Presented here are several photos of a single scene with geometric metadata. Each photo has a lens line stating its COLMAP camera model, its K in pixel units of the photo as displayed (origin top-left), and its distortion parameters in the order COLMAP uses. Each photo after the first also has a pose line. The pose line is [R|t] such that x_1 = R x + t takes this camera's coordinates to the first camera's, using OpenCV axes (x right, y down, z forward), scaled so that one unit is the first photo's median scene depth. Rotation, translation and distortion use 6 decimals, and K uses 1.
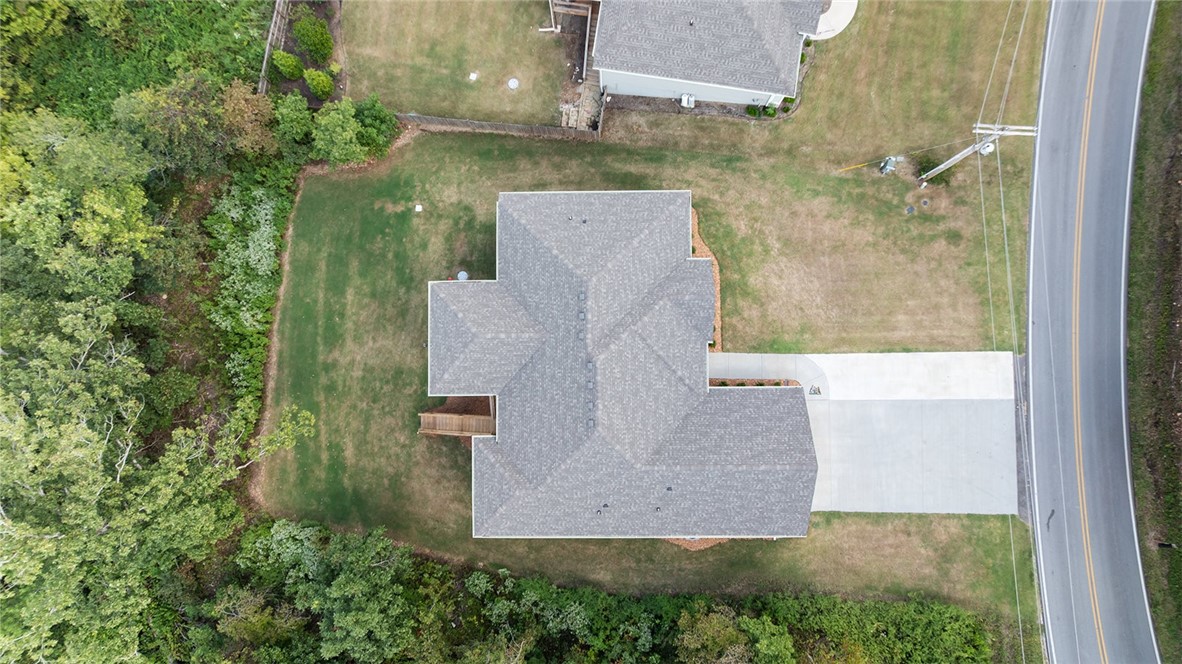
lens RADIAL K [[842.2, 0, 587.3], [0, 842.2, 307.2], [0, 0, 1]] dist [-0.019029, 0.001111]
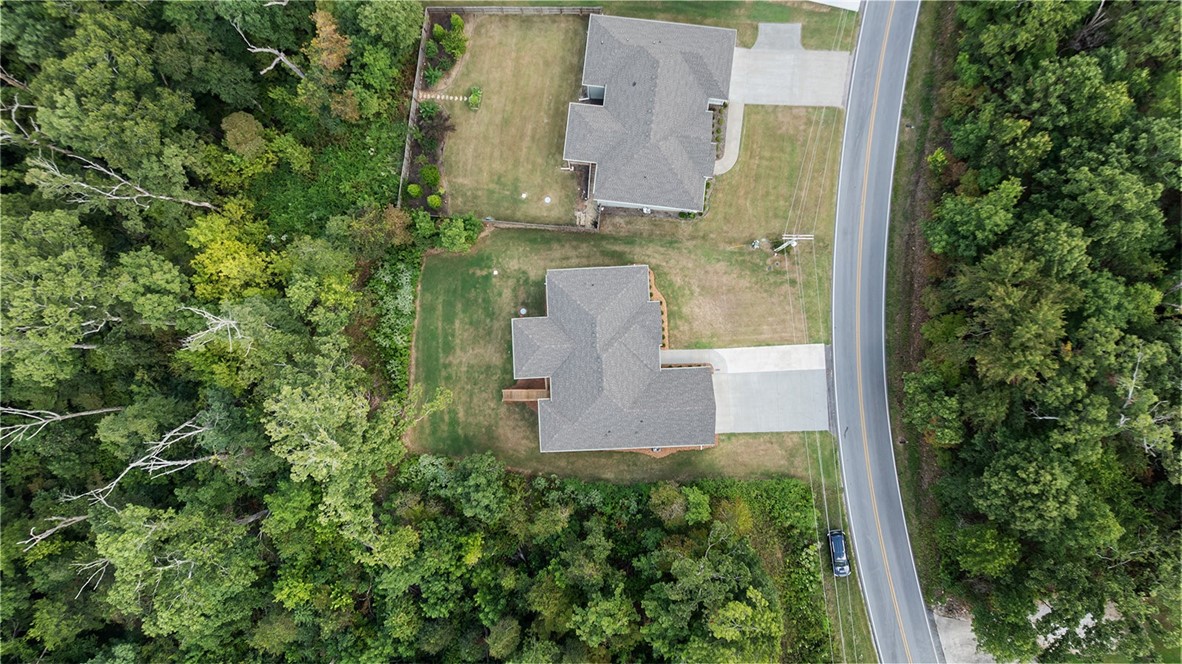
lens RADIAL K [[842.2, 0, 587.3], [0, 842.2, 307.2], [0, 0, 1]] dist [-0.019029, 0.001111]
pose [[0.999261, -0.038406, 0.001523, -0.018229], [0.038380, 0.999164, 0.014068, -0.070215], [-0.002062, -0.013999, 0.999900, -0.819763]]
